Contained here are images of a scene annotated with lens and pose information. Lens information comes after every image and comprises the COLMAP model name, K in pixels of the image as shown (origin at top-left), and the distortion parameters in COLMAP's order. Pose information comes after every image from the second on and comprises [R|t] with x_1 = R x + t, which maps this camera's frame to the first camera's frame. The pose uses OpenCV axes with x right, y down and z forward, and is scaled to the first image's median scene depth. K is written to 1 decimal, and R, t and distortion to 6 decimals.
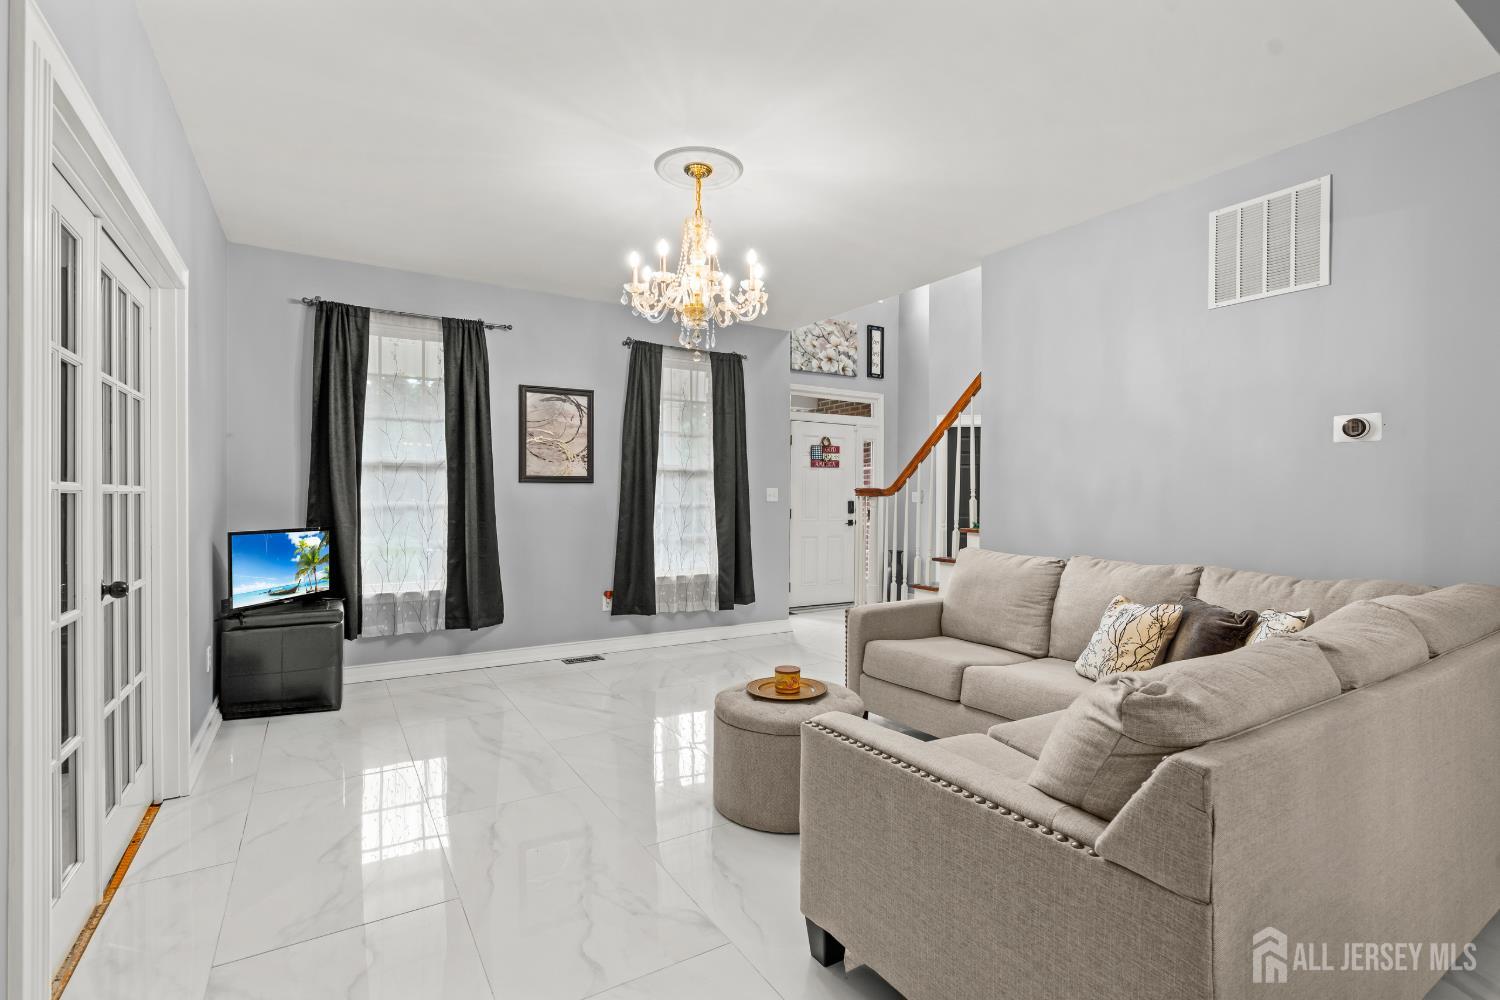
lens RADIAL K [[680.3, 0, 754.1], [0, 680.3, 518.3], [0, 0, 1]] dist [-0.000437, 0.000127]
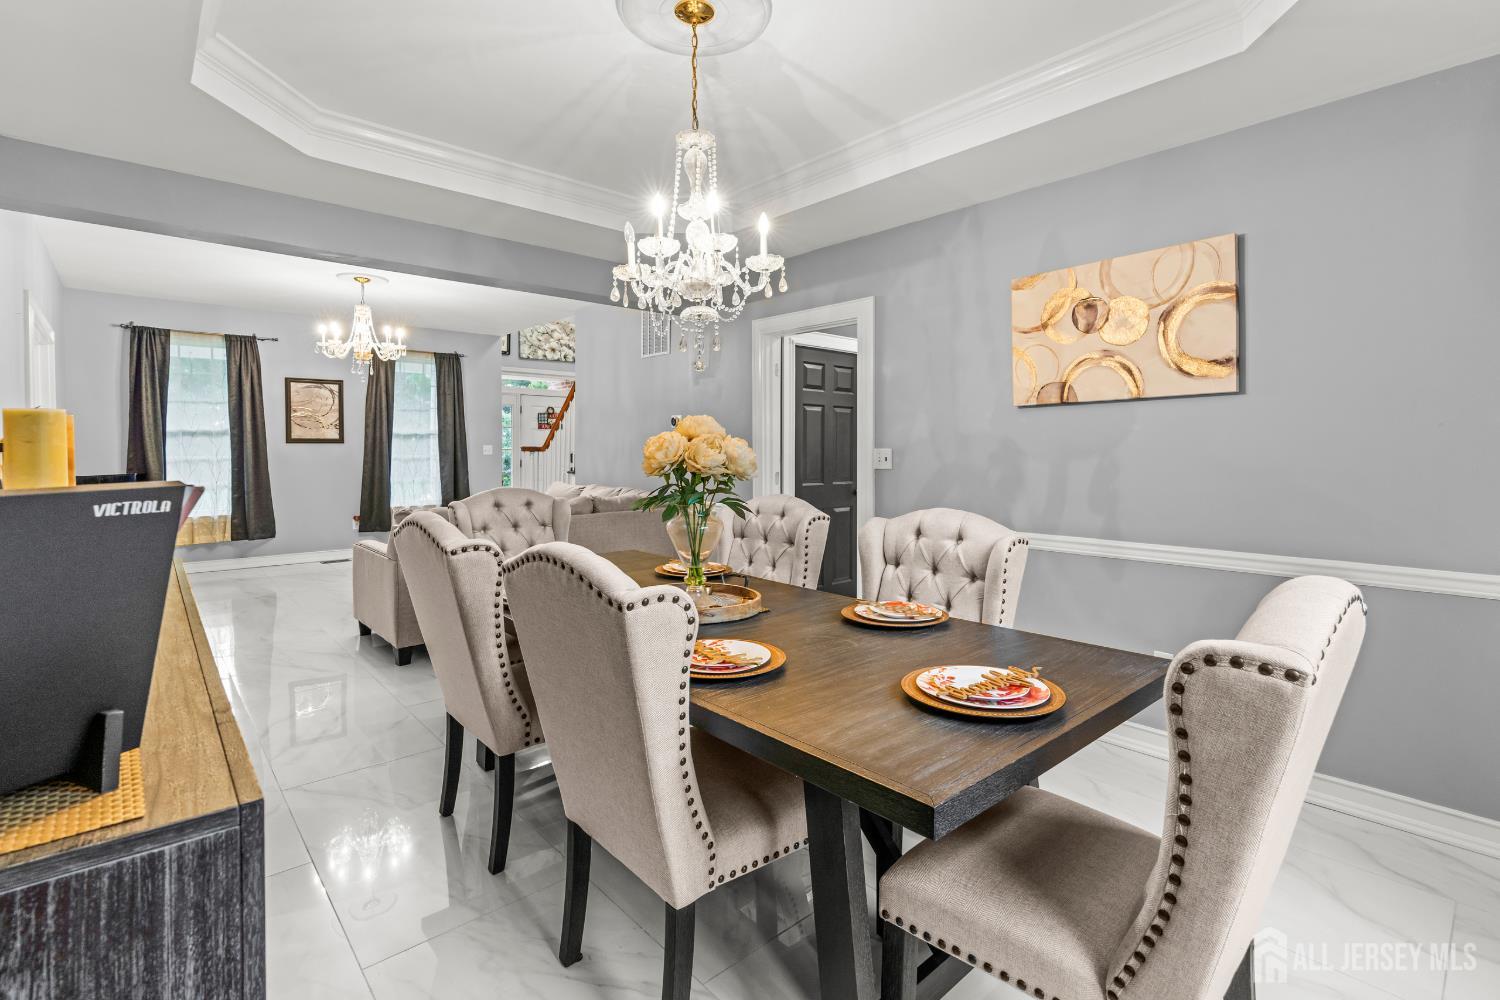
lens RADIAL K [[690.5, 0, 745.7], [0, 690.5, 479.5], [0, 0, 1]] dist [-0.001510, 0.000618]
pose [[0.987155, -0.007758, 0.159577, 0.419503], [0.004774, 0.999807, 0.019076, 0.003163], [-0.159694, -0.018069, 0.987001, -0.674765]]
